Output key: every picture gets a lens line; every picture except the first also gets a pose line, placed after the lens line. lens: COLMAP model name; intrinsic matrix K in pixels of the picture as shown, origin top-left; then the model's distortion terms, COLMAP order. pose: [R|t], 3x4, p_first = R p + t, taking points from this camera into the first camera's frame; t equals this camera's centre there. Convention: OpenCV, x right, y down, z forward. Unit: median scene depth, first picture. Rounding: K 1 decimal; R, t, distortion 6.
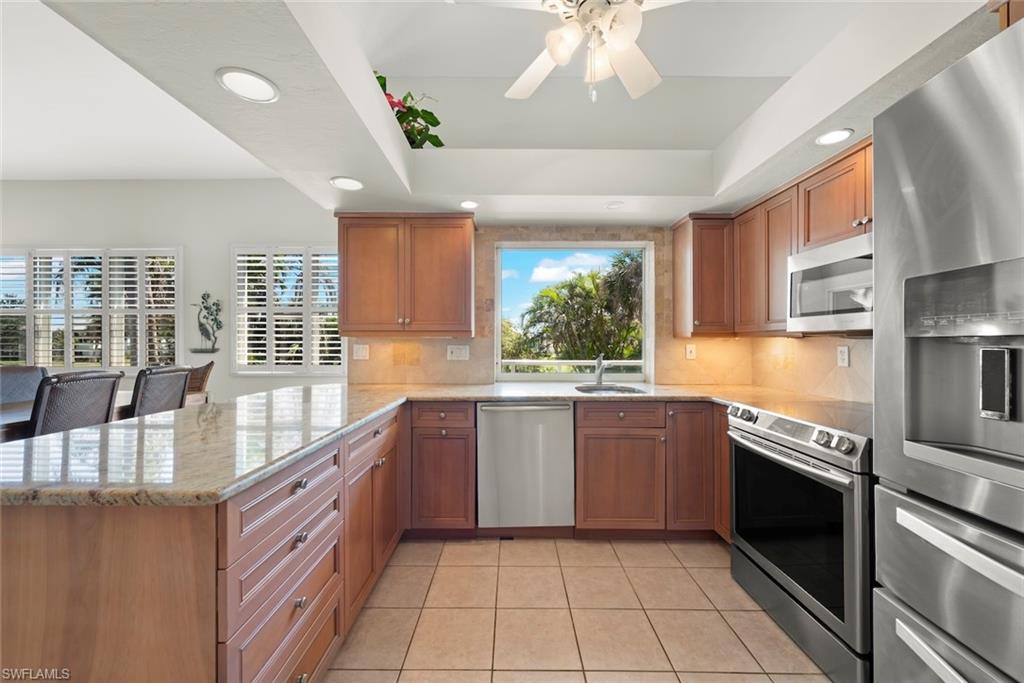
lens RADIAL K [[383.2, 0, 509.1], [0, 383.2, 343.0], [0, 0, 1]] dist [-0.001810, -0.000225]
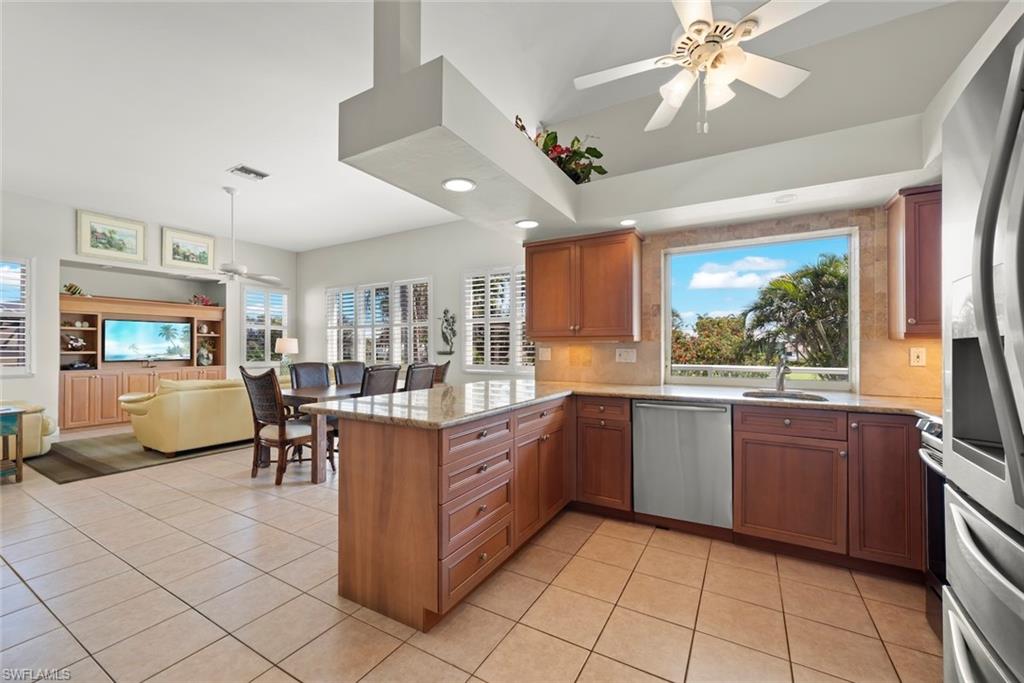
lens RADIAL K [[404.7, 0, 511.8], [0, 404.7, 346.0], [0, 0, 1]] dist [0.000199, 0.000020]
pose [[0.867874, -0.003235, -0.496775, 0.174933], [0.002028, 0.999994, -0.002970, 0.001464], [0.496781, 0.001570, 0.867875, -0.178937]]
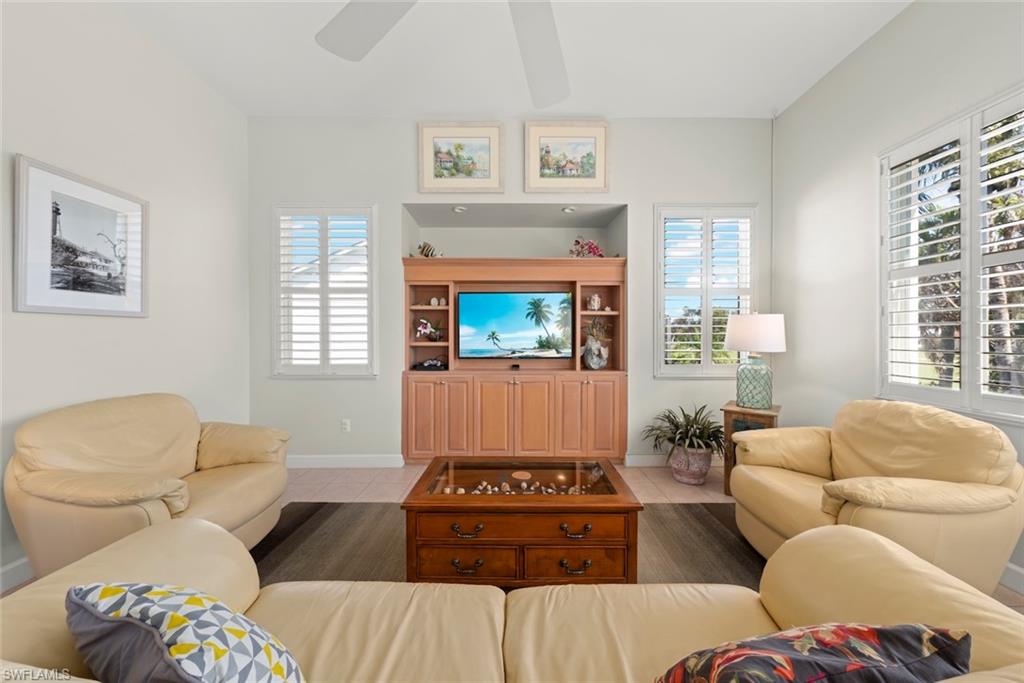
lens RADIAL K [[353.4, 0, 512.3], [0, 353.4, 338.3], [0, 0, 1]] dist [0.000054, 0.000007]
pose [[0.002788, 0.005939, -0.999978, -1.746247], [0.002422, 0.999979, 0.005946, -0.001574], [0.999993, -0.002438, 0.002773, 0.891870]]
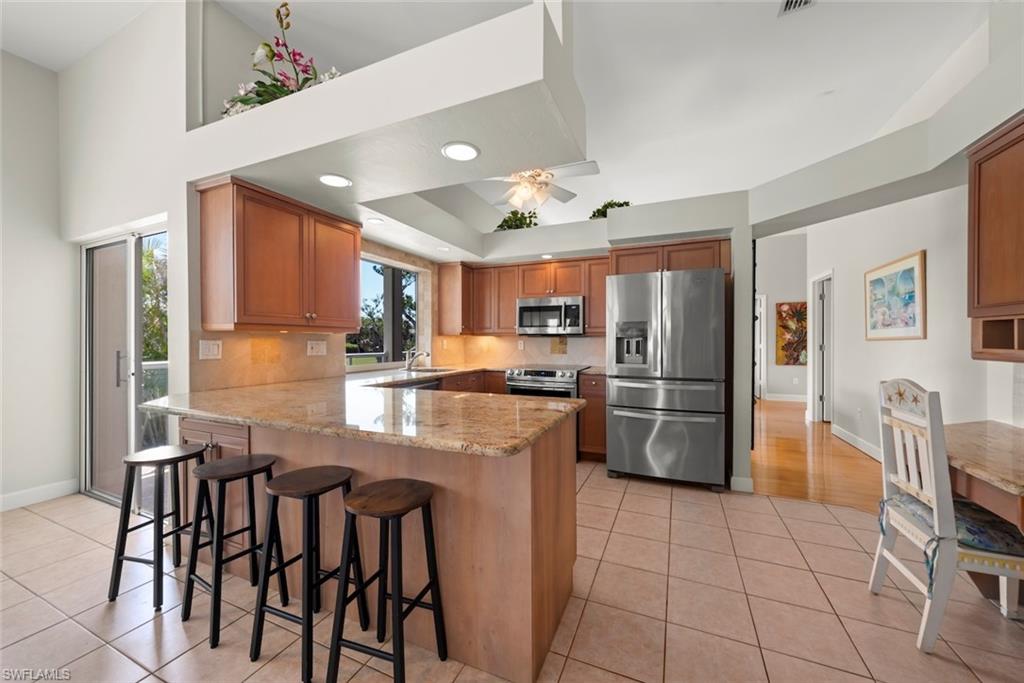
lens RADIAL K [[378.0, 0, 509.2], [0, 378.0, 340.0], [0, 0, 1]] dist [0.002297, 0.000232]
pose [[0.401214, -0.000006, 0.915984, -0.939455], [0.001100, 0.999999, -0.000476, 0.005483], [-0.915984, 0.001199, 0.401213, 0.144791]]
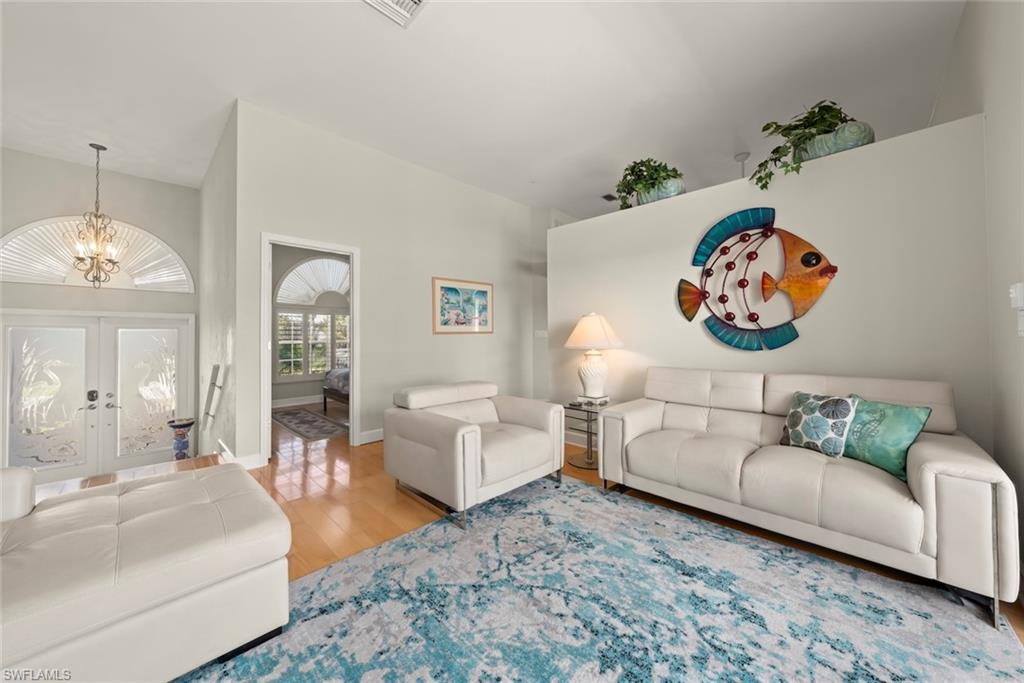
lens RADIAL K [[365.3, 0, 514.1], [0, 365.3, 331.3], [0, 0, 1]] dist [-0.001411, -0.000219]
pose [[-0.688307, -0.005169, -0.725401, 1.974758], [0.003089, 0.999945, -0.010056, 0.013955], [0.725413, -0.009162, -0.688253, 0.919712]]
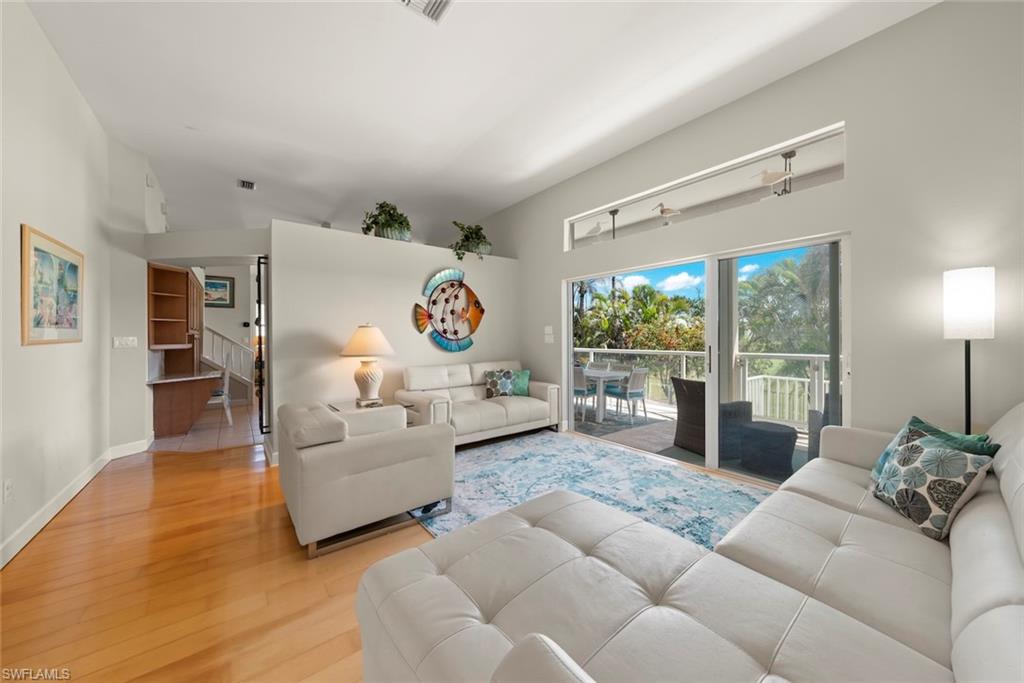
lens RADIAL K [[353.4, 0, 512.3], [0, 353.4, 338.3], [0, 0, 1]] dist [0.000054, 0.000007]
pose [[0.629336, 0.001218, -0.777132, 2.281965], [0.000233, 0.999998, 0.001756, -0.009068], [0.777133, -0.001286, 0.629335, -0.194417]]
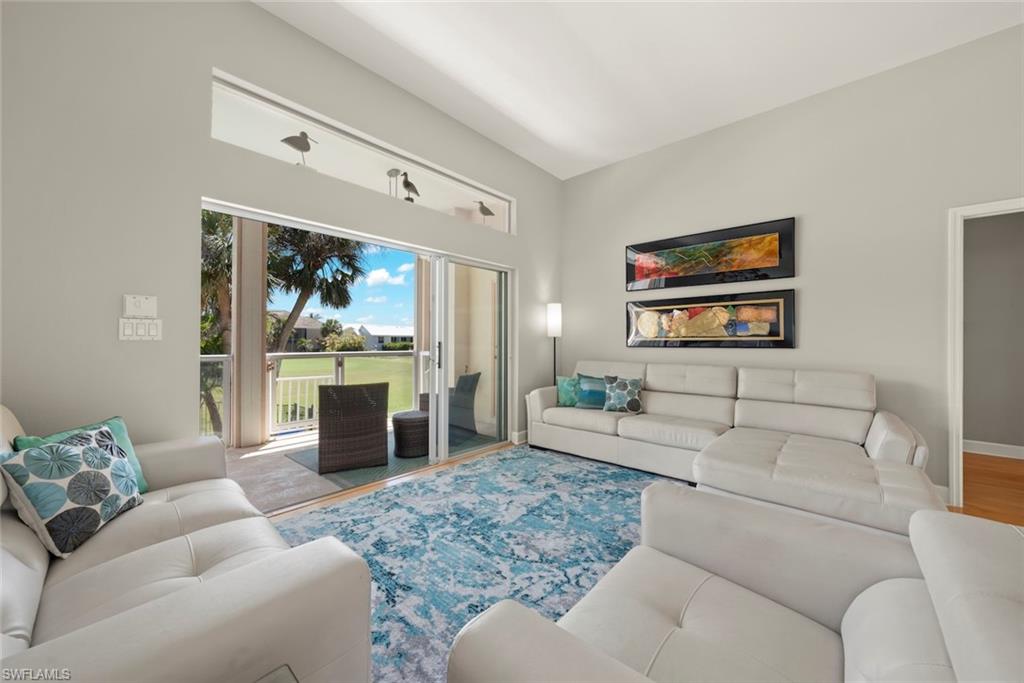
lens RADIAL K [[369.5, 0, 507.2], [0, 369.5, 339.0], [0, 0, 1]] dist [0.000003, 0.000000]
pose [[0.668410, 0.007002, 0.743760, 0.907608], [-0.002604, 0.999972, -0.007075, 0.019465], [-0.743789, 0.002792, 0.668409, 0.068813]]
